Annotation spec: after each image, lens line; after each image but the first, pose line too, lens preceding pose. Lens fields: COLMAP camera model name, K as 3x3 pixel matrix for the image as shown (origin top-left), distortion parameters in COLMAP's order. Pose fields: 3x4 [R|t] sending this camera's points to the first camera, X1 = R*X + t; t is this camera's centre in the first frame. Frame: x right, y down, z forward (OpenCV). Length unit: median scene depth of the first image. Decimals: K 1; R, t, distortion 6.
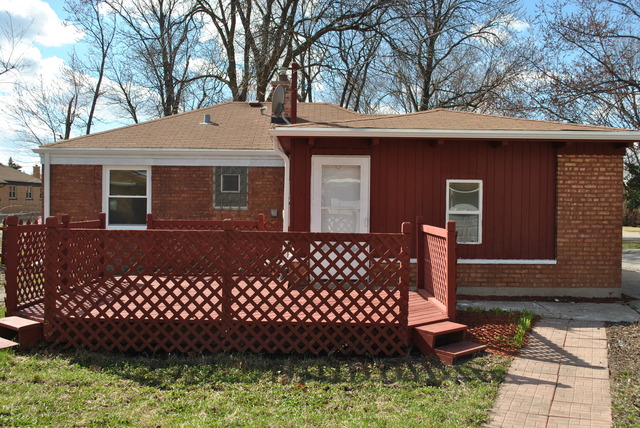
lens RADIAL K [[650.2, 0, 320.4], [0, 650.2, 270.2], [0, 0, 1]] dist [0.011224, -0.164249]
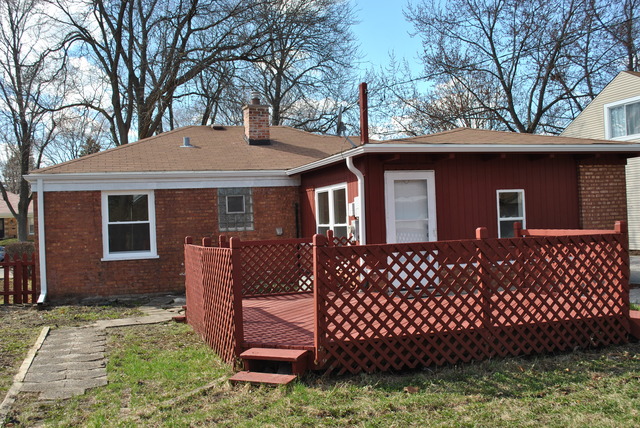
lens RADIAL K [[634.0, 0, 320.0], [0, 634.0, 214.0], [0, 0, 1]] dist [-0.077097, 0.013684]
pose [[0.960962, -0.044444, 0.273088, -0.385565], [0.076716, 0.991115, -0.108653, -0.006474], [-0.265832, 0.125362, 0.955833, 0.067225]]
